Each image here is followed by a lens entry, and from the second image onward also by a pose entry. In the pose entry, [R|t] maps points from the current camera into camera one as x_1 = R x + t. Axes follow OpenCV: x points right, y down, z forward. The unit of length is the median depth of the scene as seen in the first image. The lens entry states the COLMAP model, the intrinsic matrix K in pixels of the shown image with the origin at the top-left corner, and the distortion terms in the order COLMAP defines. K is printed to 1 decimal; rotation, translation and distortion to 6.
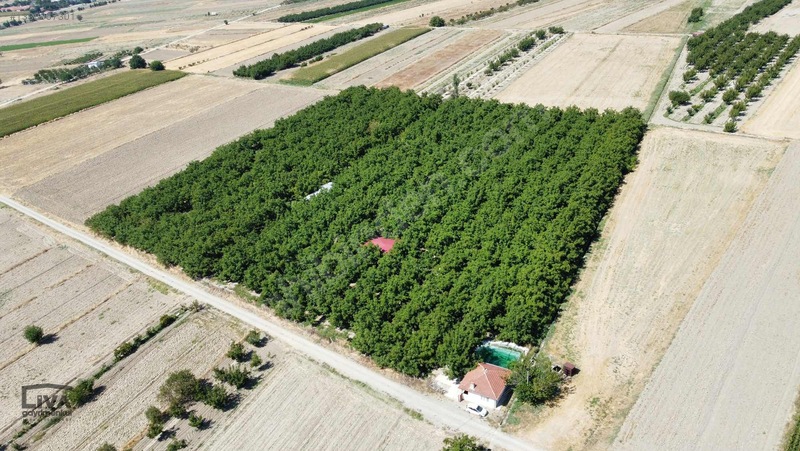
lens RADIAL K [[609.6, 0, 398.1], [0, 609.6, 217.6], [0, 0, 1]] dist [0.001839, -0.005080]
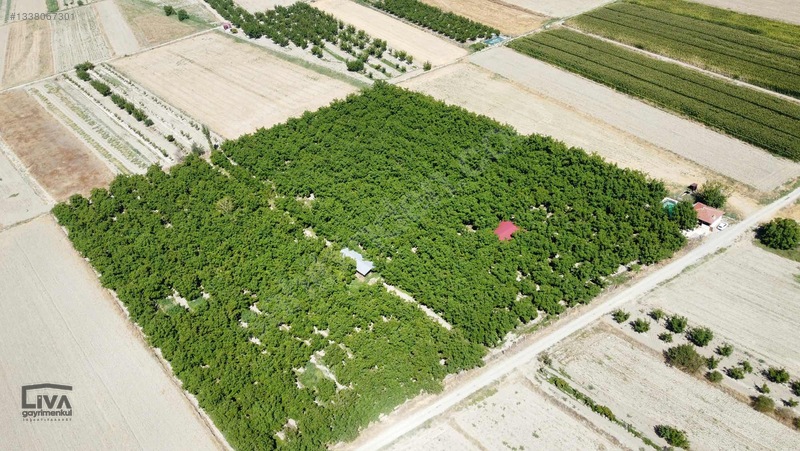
lens RADIAL K [[609.6, 0, 398.1], [0, 609.6, 217.6], [0, 0, 1]] dist [0.001839, -0.005080]
pose [[0.369585, -0.508130, 0.777953, -0.762295], [0.495519, 0.816027, 0.297591, -0.327450], [-0.786045, 0.275506, 0.553380, 0.397778]]
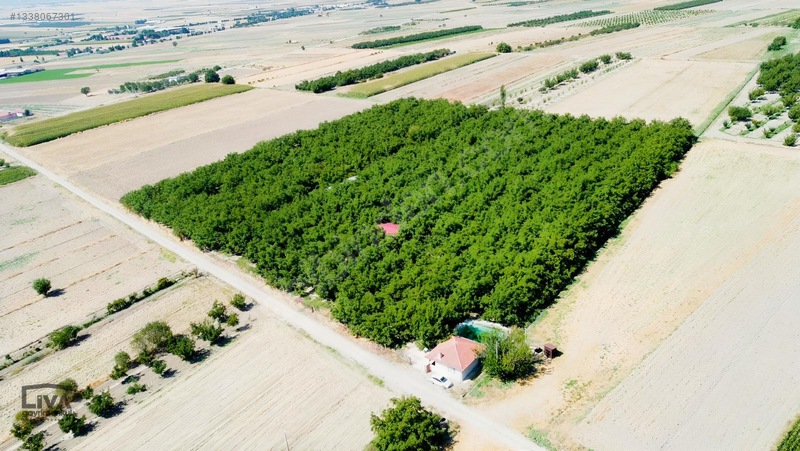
lens RADIAL K [[609.6, 0, 398.1], [0, 609.6, 217.6], [0, 0, 1]] dist [0.001839, -0.005080]
pose [[0.990007, 0.058810, -0.128173, 0.086946], [-0.067199, 0.995803, -0.062138, 0.066389], [0.123981, 0.070130, 0.989803, 0.025944]]
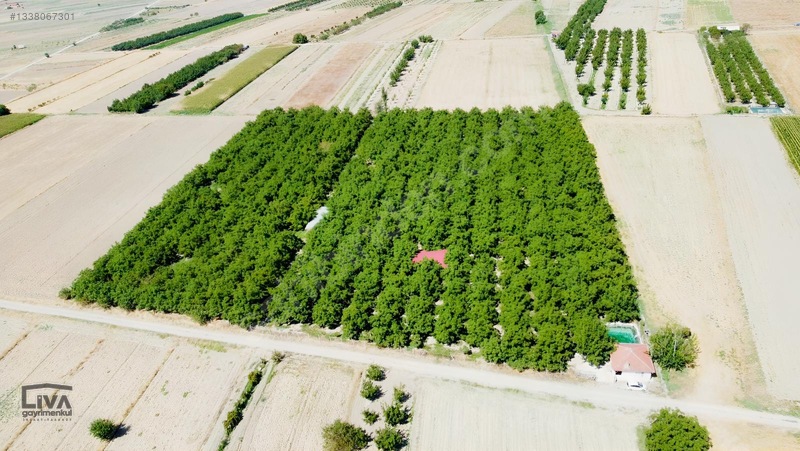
lens RADIAL K [[609.6, 0, 398.1], [0, 609.6, 217.6], [0, 0, 1]] dist [0.001839, -0.005080]
pose [[0.944754, -0.150423, 0.291226, -0.277404], [0.156732, 0.987640, 0.001684, -0.024019], [-0.287880, 0.044053, 0.956653, 0.040341]]
